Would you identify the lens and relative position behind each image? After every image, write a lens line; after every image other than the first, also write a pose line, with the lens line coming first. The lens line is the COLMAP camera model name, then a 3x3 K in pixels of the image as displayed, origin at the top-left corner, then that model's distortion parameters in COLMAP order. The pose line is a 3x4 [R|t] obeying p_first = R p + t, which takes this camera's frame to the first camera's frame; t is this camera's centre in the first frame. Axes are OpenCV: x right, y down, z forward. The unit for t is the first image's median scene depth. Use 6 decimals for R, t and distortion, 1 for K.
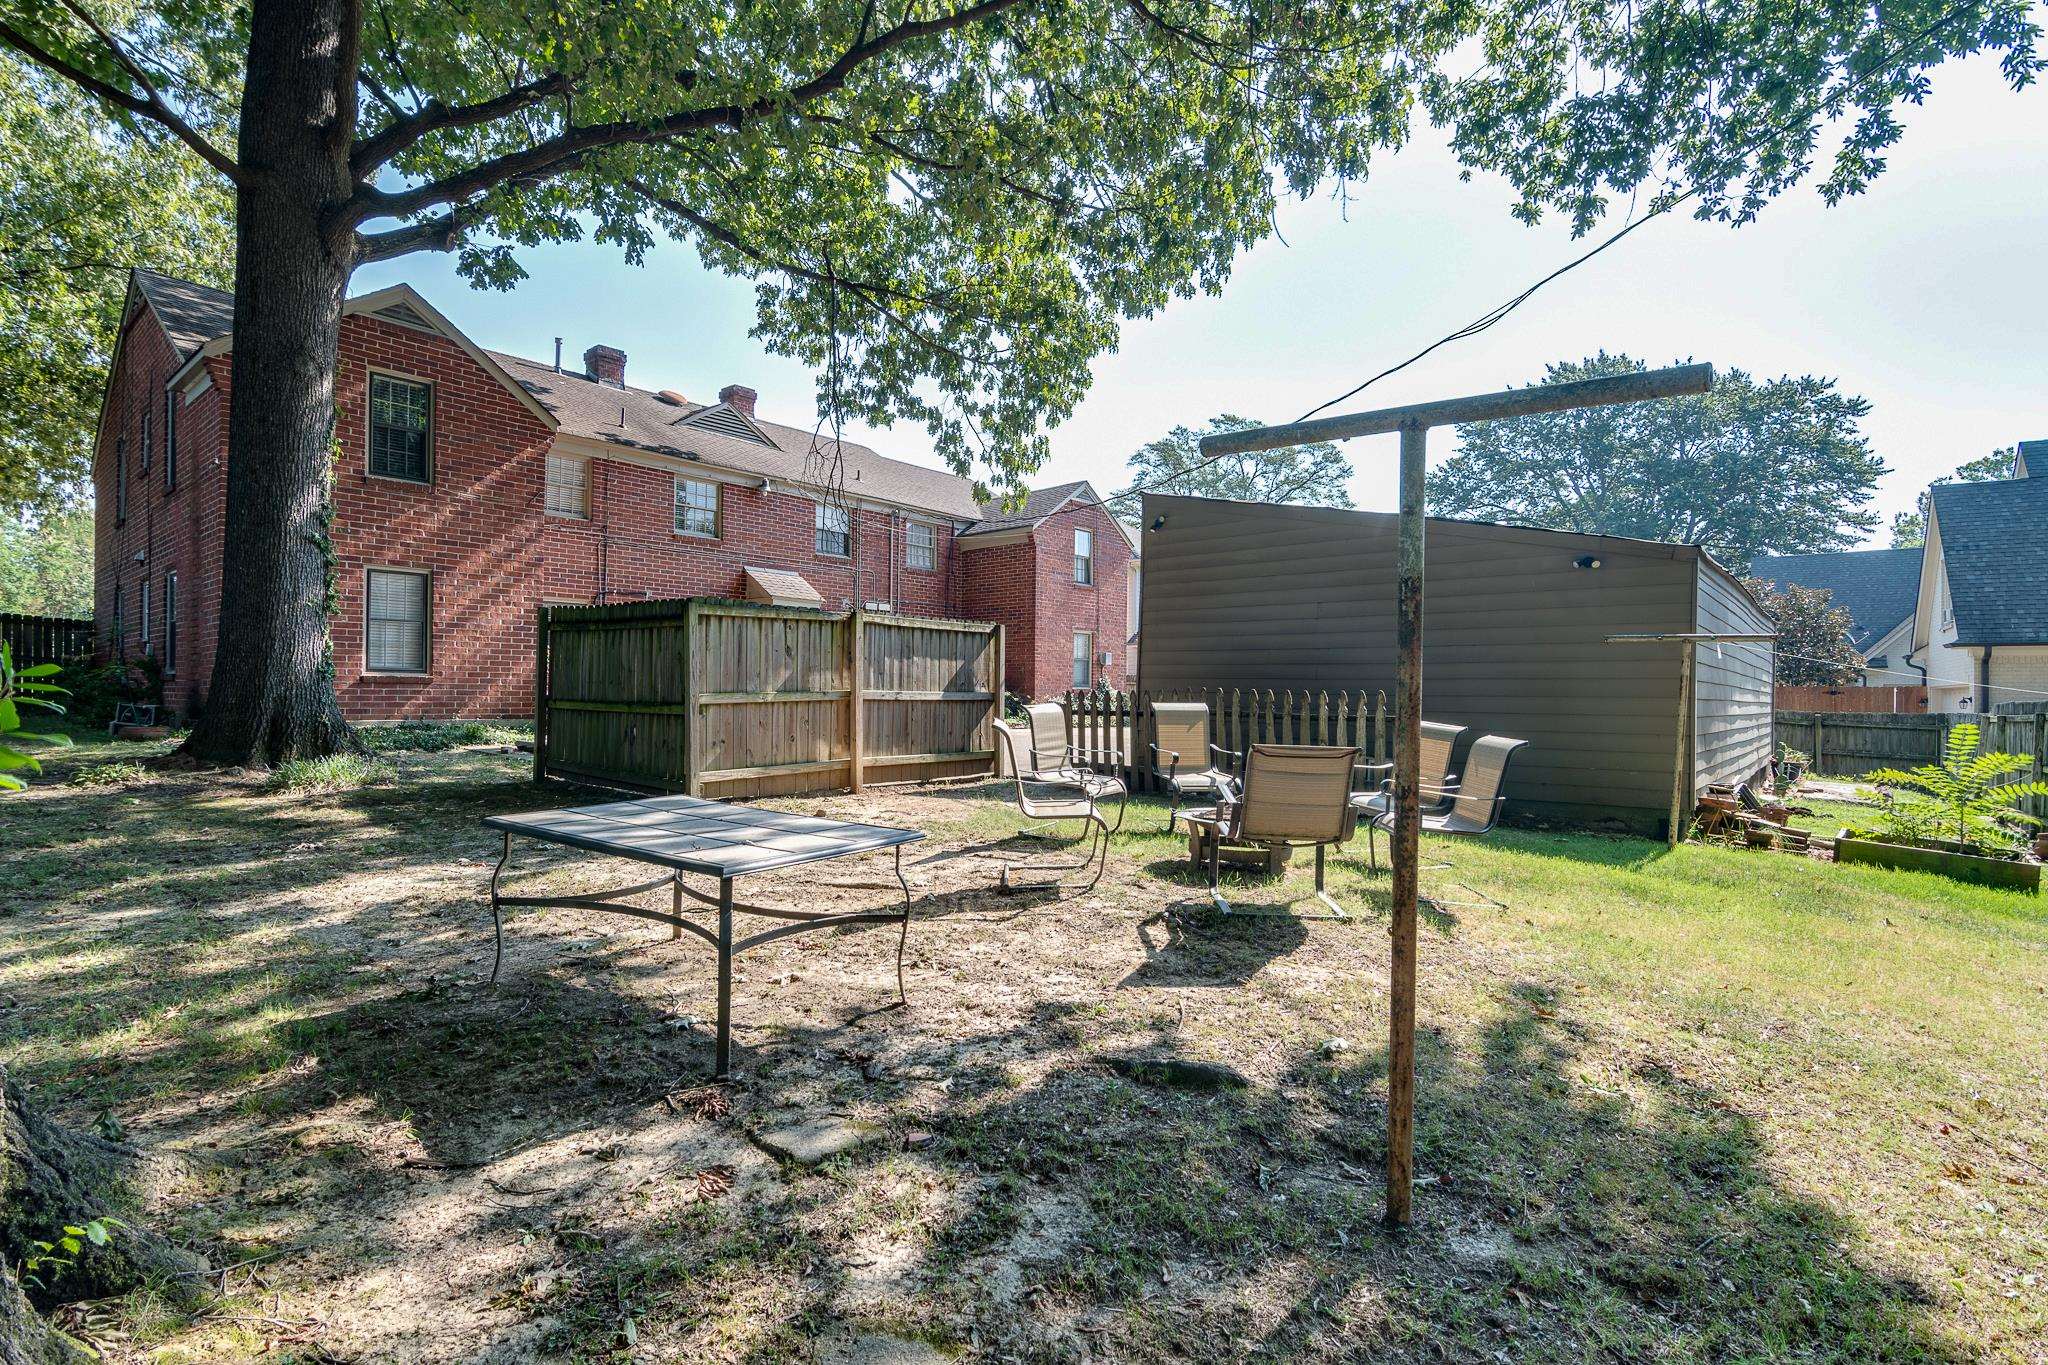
lens RADIAL K [[992.3, 0, 1023.9], [0, 992.3, 691.1], [0, 0, 1]] dist [-0.004527, 0.001728]
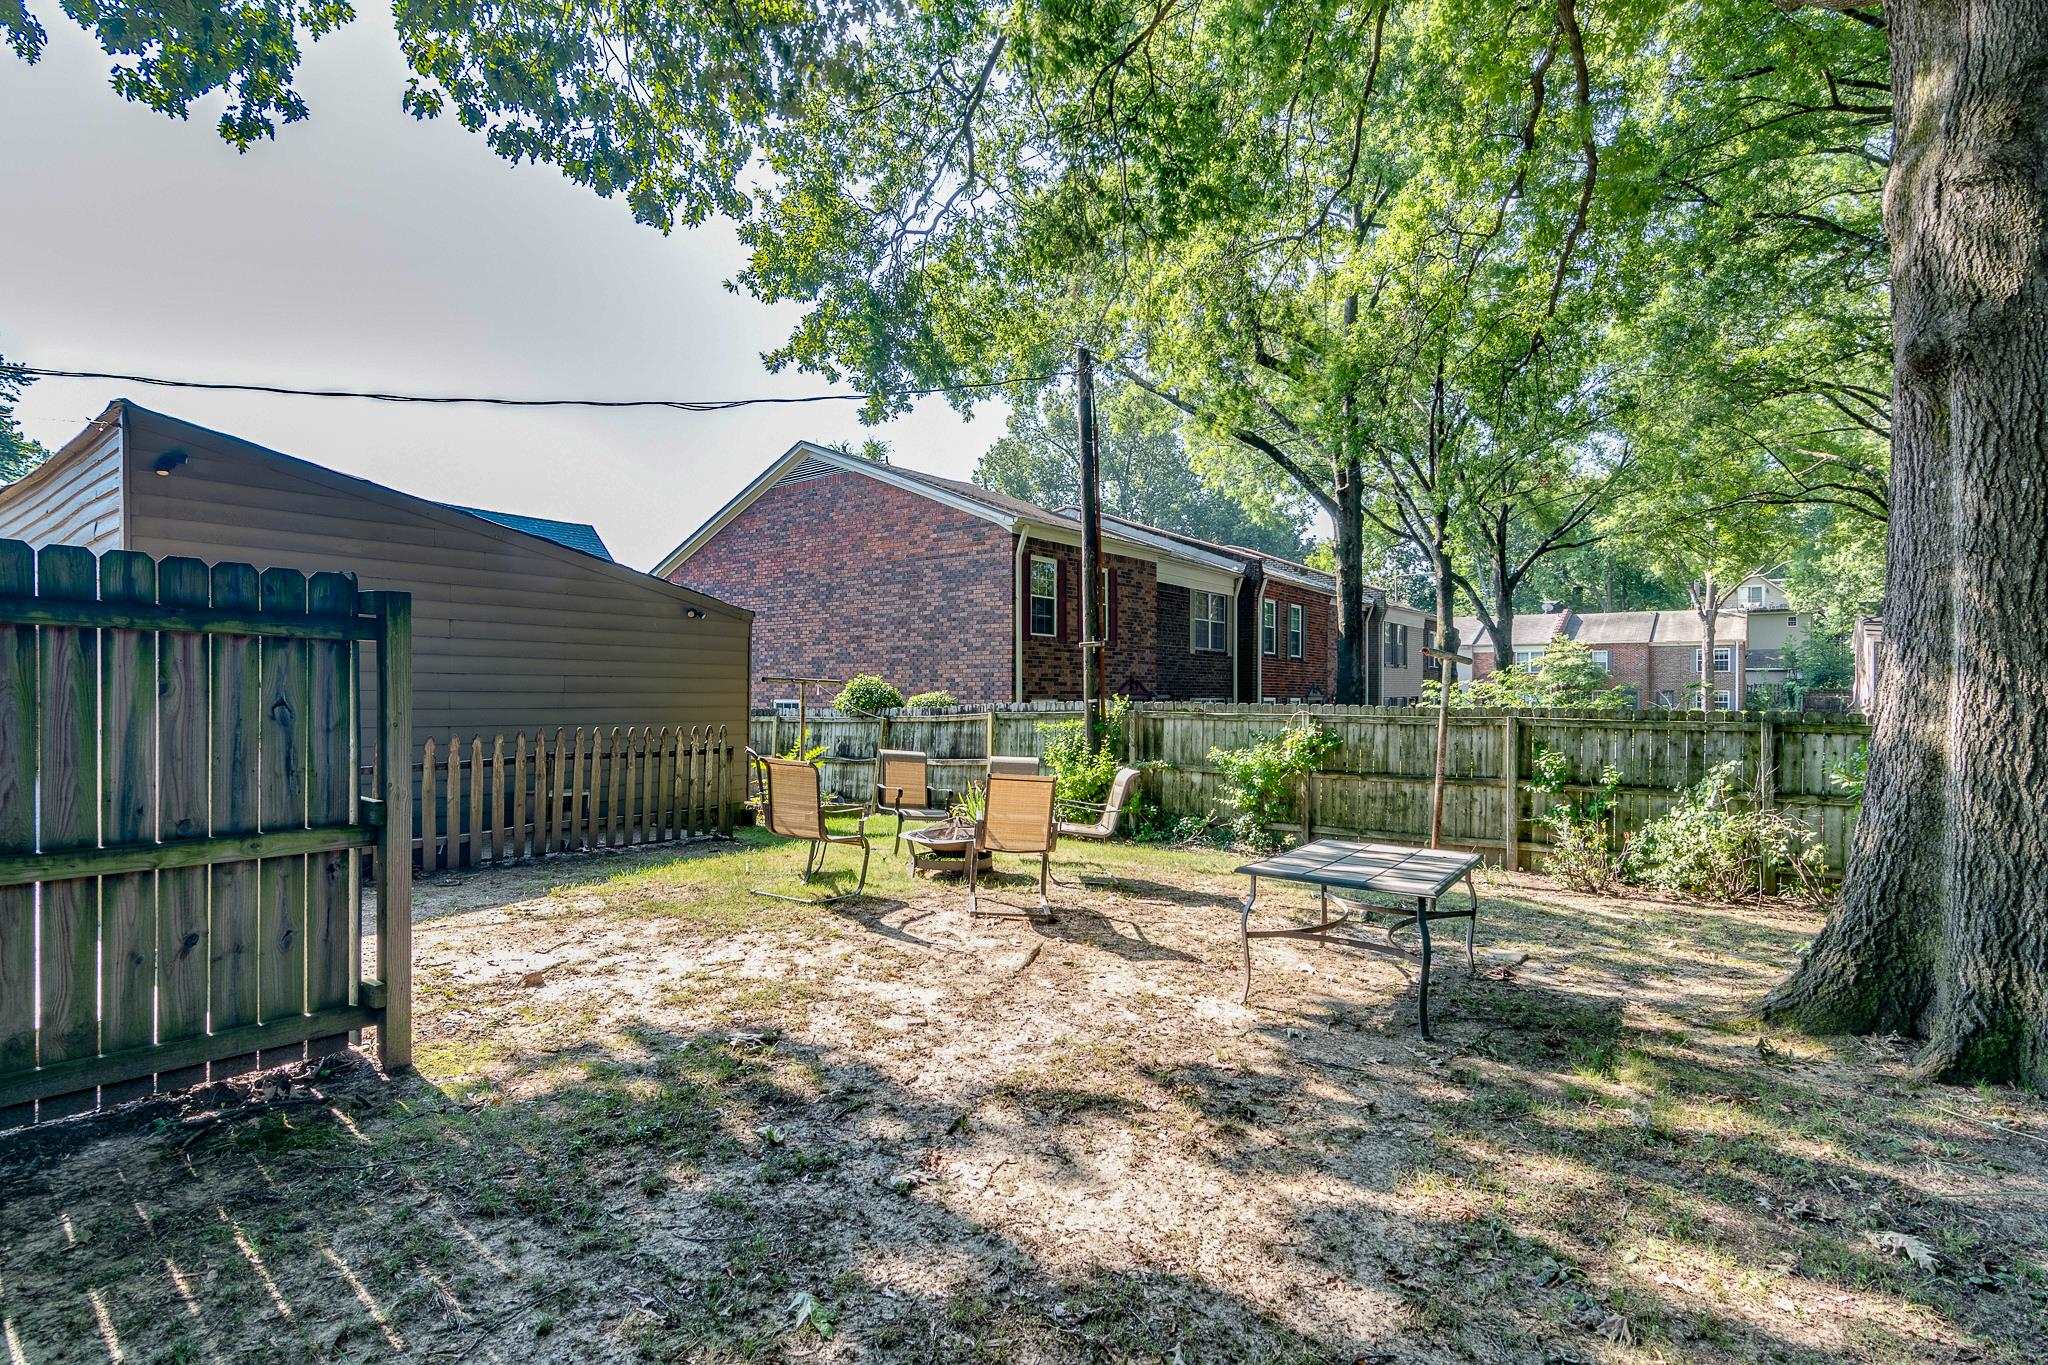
lens RADIAL K [[992.3, 0, 1021.7], [0, 992.3, 689.0], [0, 0, 1]] dist [-0.004527, 0.001728]
pose [[-0.057898, -0.009162, 0.998280, -1.930868], [-0.007975, 0.999930, 0.008715, -0.131565], [-0.998291, -0.007456, -0.057967, 1.803212]]
